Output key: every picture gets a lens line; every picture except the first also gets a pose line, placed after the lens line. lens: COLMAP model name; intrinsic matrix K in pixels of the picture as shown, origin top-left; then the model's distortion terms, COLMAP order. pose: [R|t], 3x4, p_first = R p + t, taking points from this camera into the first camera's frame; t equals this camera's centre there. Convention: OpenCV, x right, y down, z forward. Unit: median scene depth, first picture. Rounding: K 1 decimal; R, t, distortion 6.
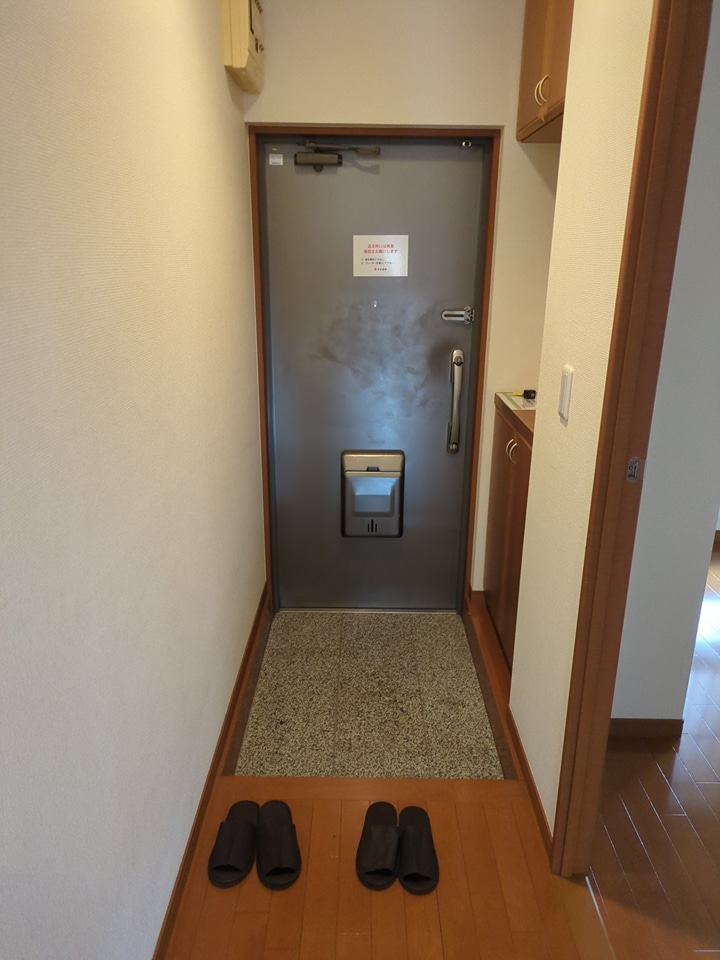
lens RADIAL K [[712.3, 0, 360.0], [0, 712.3, 480.0], [0, 0, 1]] dist [0.039418, -0.002716]
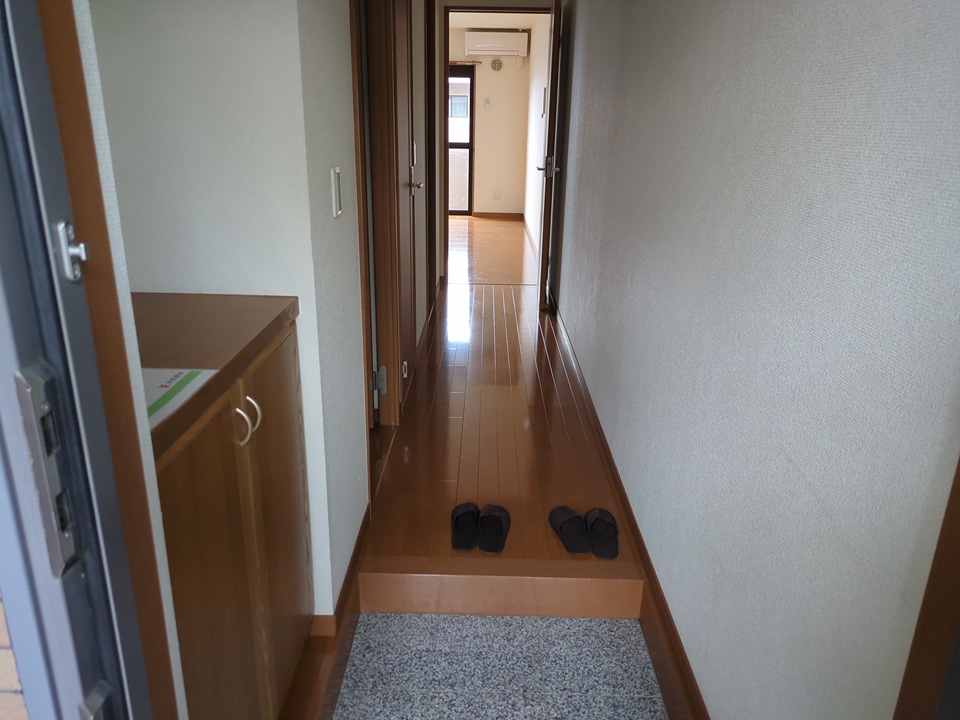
lens RADIAL K [[712.3, 0, 480.0], [0, 712.3, 360.0], [0, 0, 1]] dist [0.039418, -0.002716]
pose [[-0.999551, -0.028932, -0.007817, 0.046698], [-0.027927, 0.804530, 0.593255, -0.350990], [-0.010875, 0.593207, -0.804977, 1.263893]]
